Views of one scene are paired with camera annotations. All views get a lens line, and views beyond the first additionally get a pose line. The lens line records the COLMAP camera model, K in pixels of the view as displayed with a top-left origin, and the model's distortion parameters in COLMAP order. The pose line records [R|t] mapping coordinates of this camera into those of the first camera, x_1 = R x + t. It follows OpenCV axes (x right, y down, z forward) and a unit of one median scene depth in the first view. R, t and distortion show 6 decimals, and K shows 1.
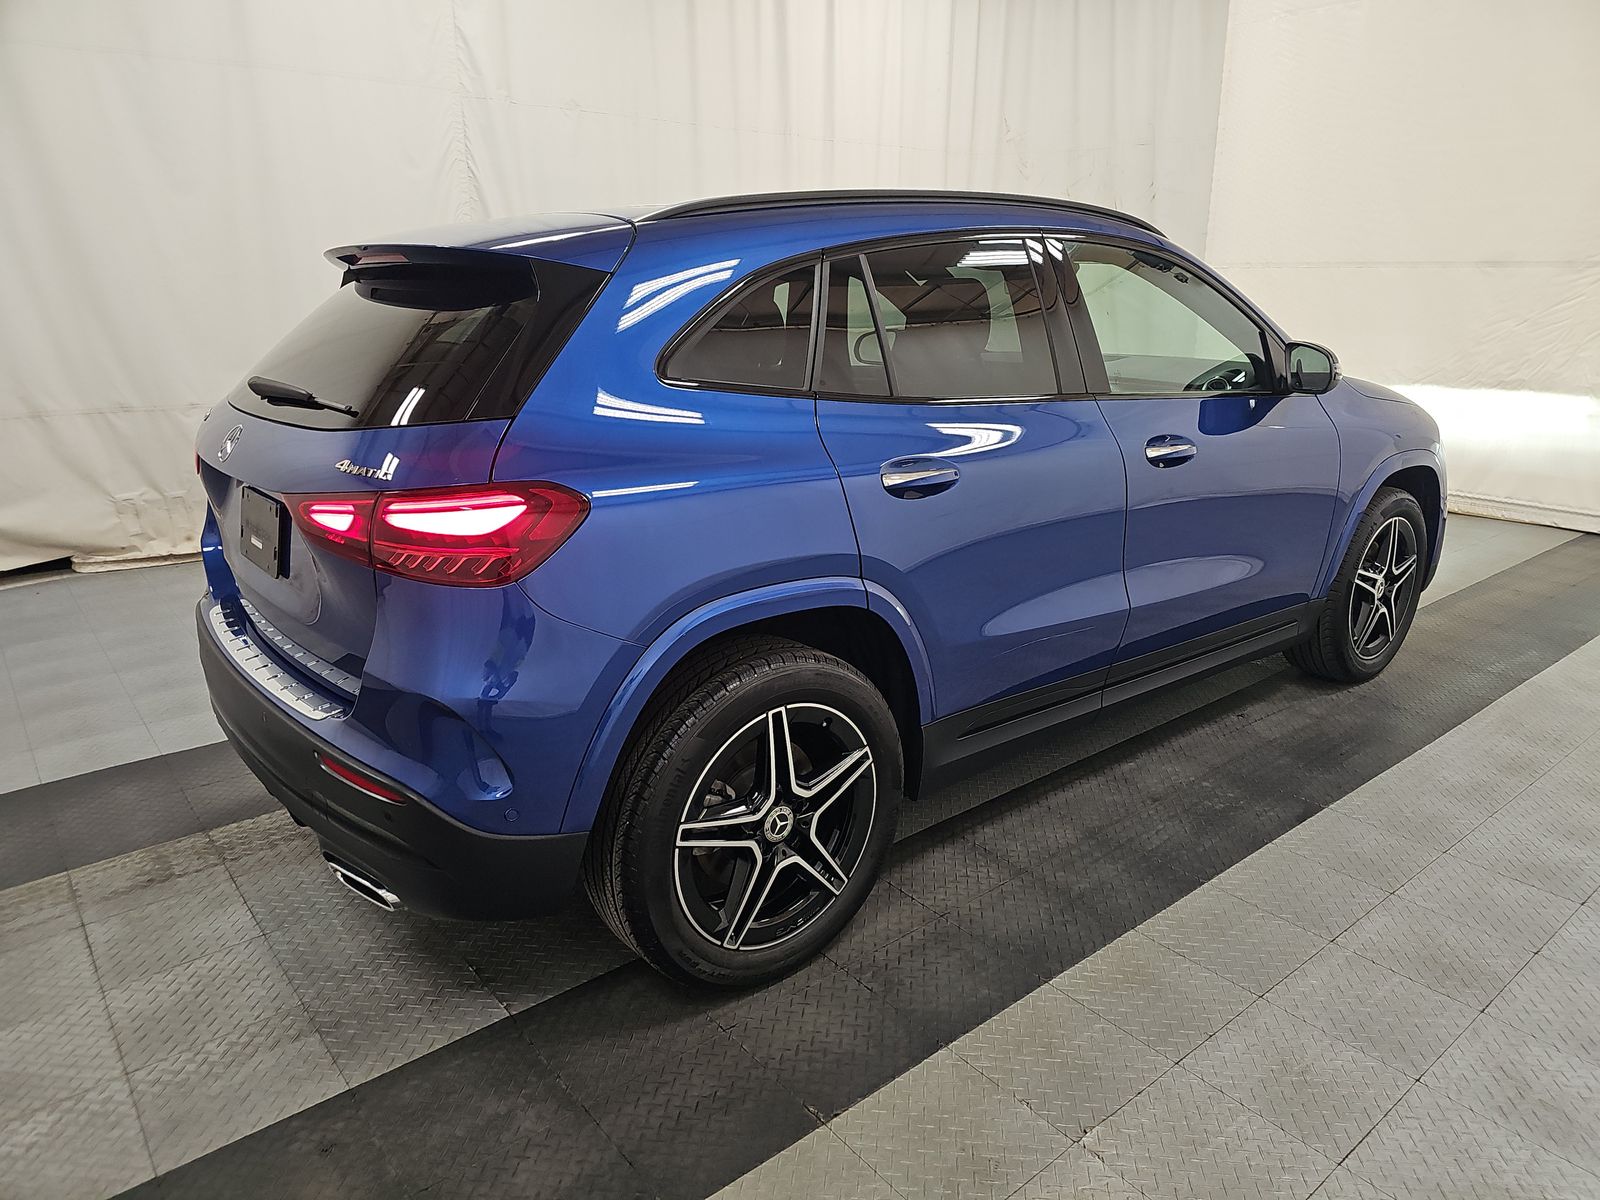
lens RADIAL K [[1053.1, 0, 800.0], [0, 1053.1, 600.0], [0, 0, 1]] dist [0.003727, 0.002217]
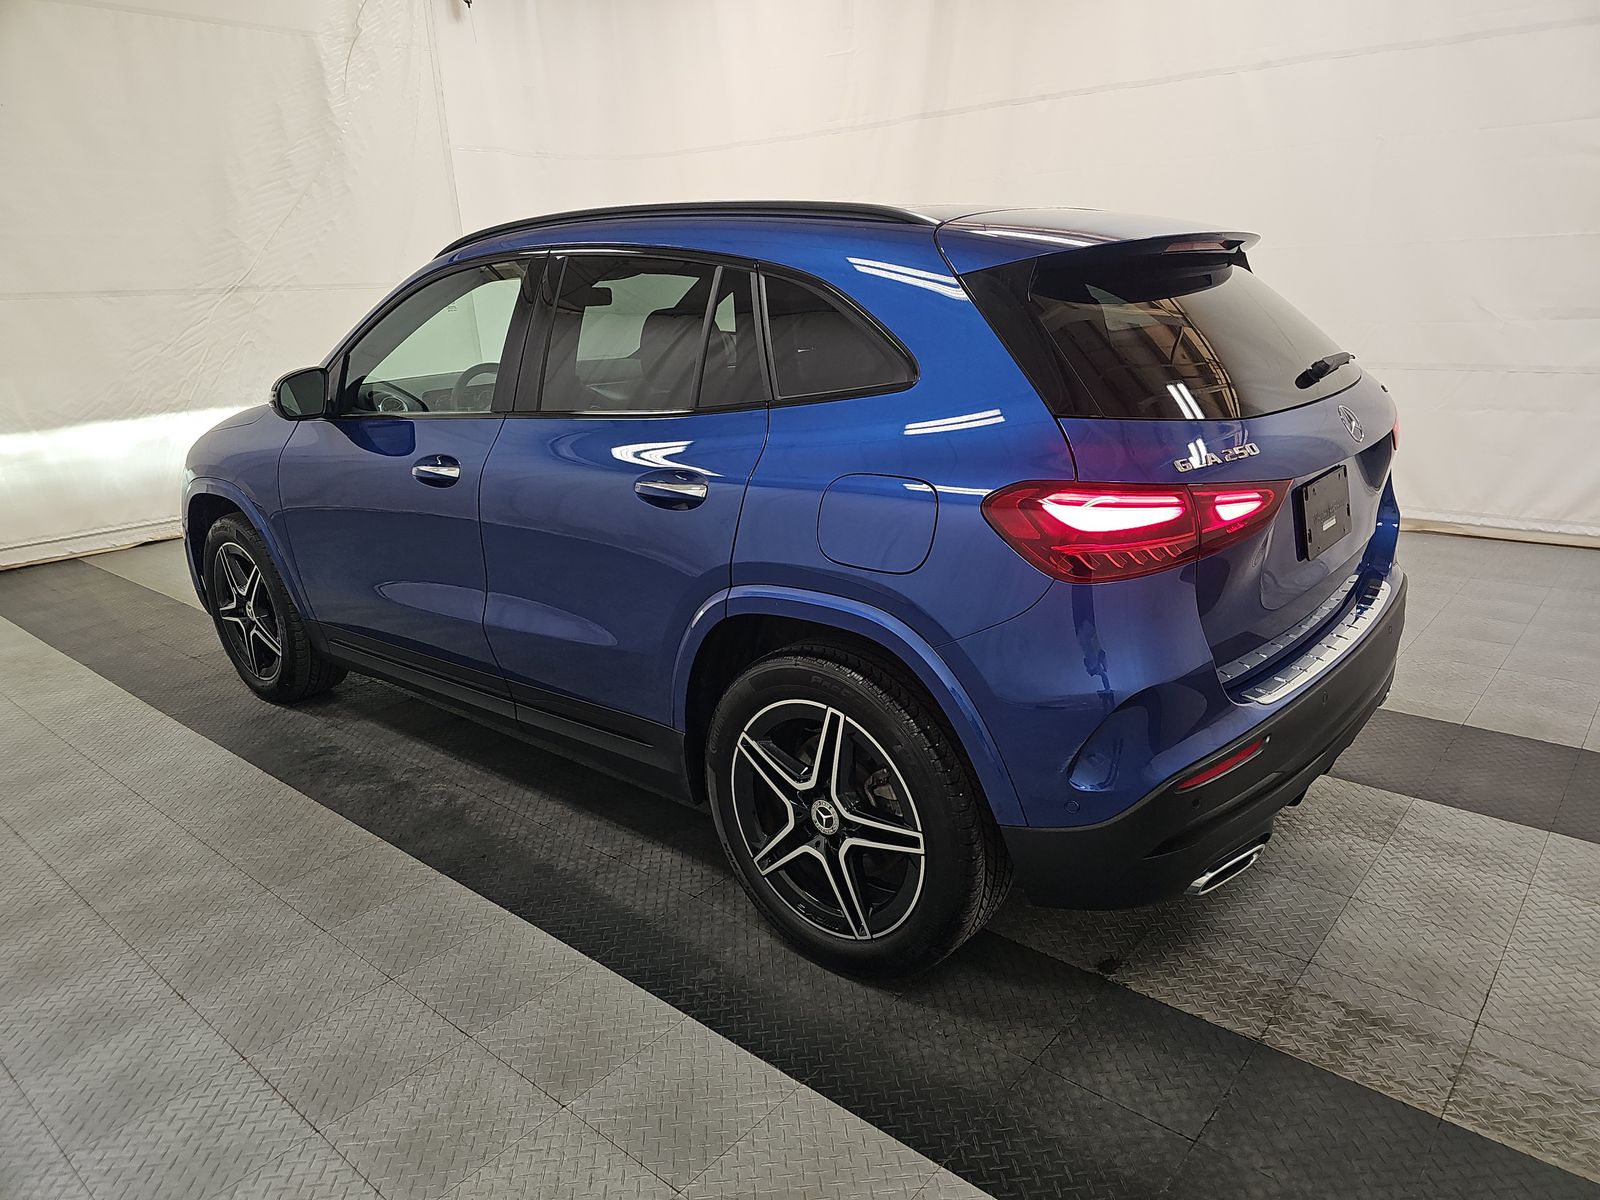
lens RADIAL K [[1094.0, 0, 800.0], [0, 1094.0, 600.0], [0, 0, 1]] dist [0.029254, -0.001446]
pose [[-0.180209, -0.279508, 0.943080, -1.057827], [0.329313, 0.886303, 0.325608, -0.374751], [-0.926865, 0.369246, -0.067674, 1.143394]]
